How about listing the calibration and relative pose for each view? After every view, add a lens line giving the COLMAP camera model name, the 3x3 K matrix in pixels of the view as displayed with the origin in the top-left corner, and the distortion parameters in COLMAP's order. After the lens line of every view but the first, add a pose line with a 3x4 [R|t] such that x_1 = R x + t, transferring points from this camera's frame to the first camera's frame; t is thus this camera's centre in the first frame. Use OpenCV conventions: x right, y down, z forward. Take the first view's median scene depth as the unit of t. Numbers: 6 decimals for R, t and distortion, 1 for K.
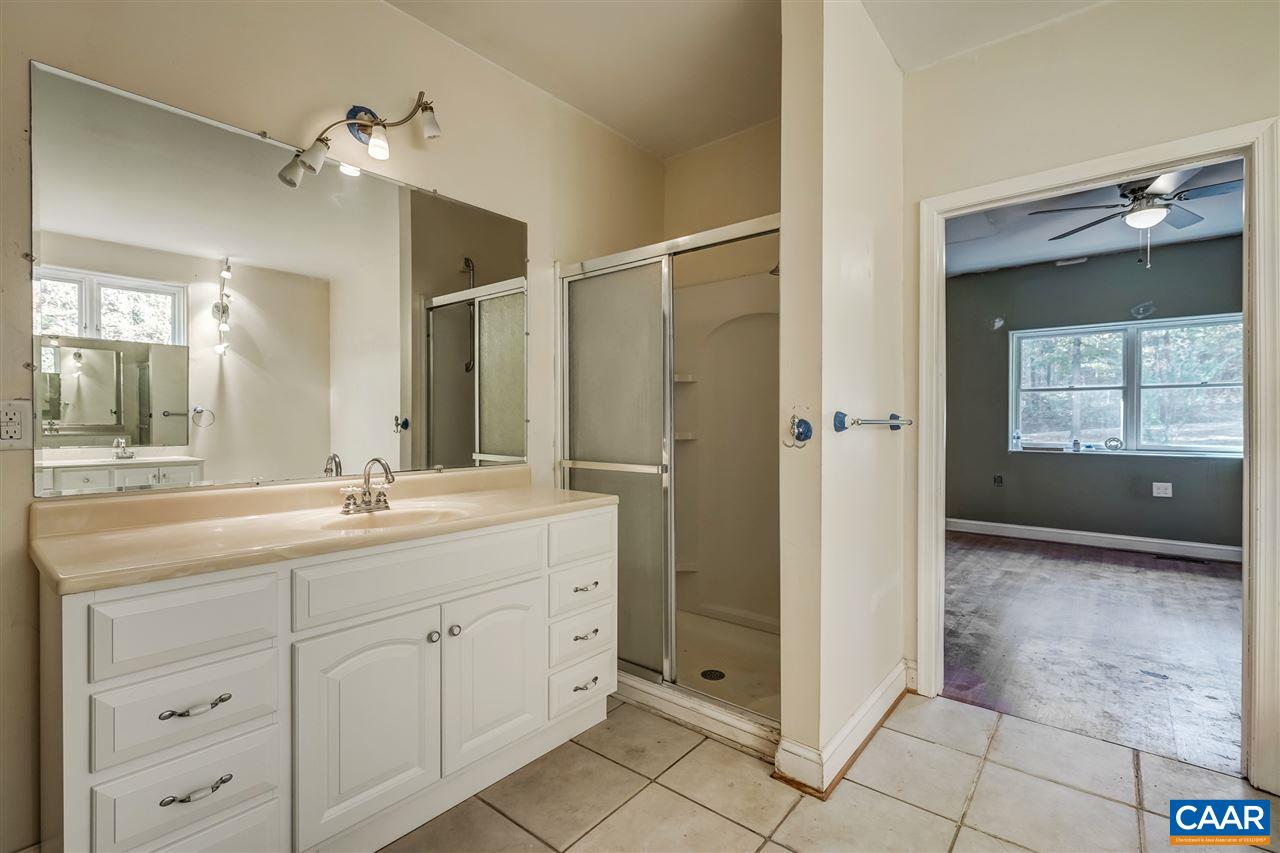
lens RADIAL K [[583.6, 0, 639.3], [0, 583.6, 425.0], [0, 0, 1]] dist [-0.004859, 0.002255]
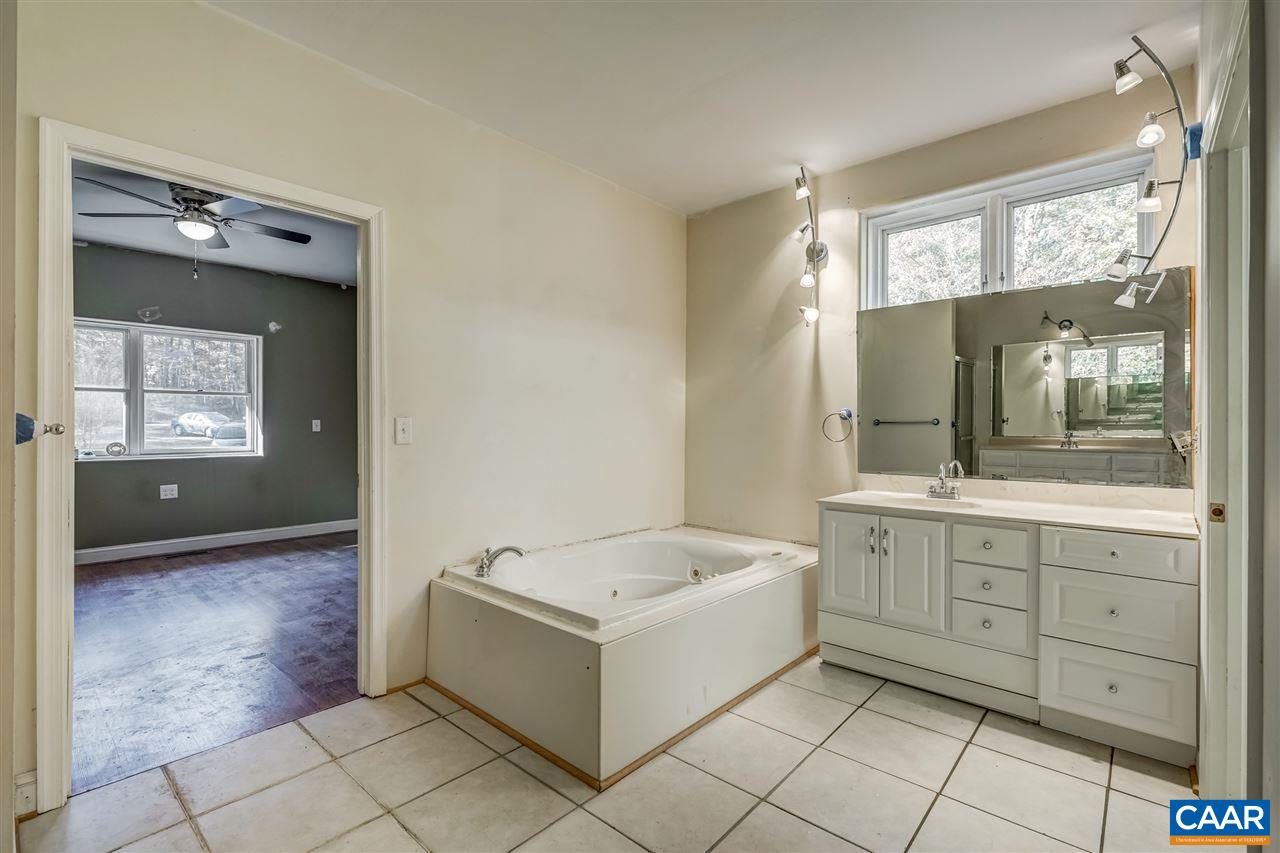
lens RADIAL K [[583.6, 0, 640.0], [0, 583.6, 424.5], [0, 0, 1]] dist [-0.004859, 0.002255]
pose [[0.034592, -0.000529, 0.999401, -0.121762], [0.006386, 0.999980, 0.000308, -0.003317], [-0.999381, 0.006372, 0.034595, 0.149073]]
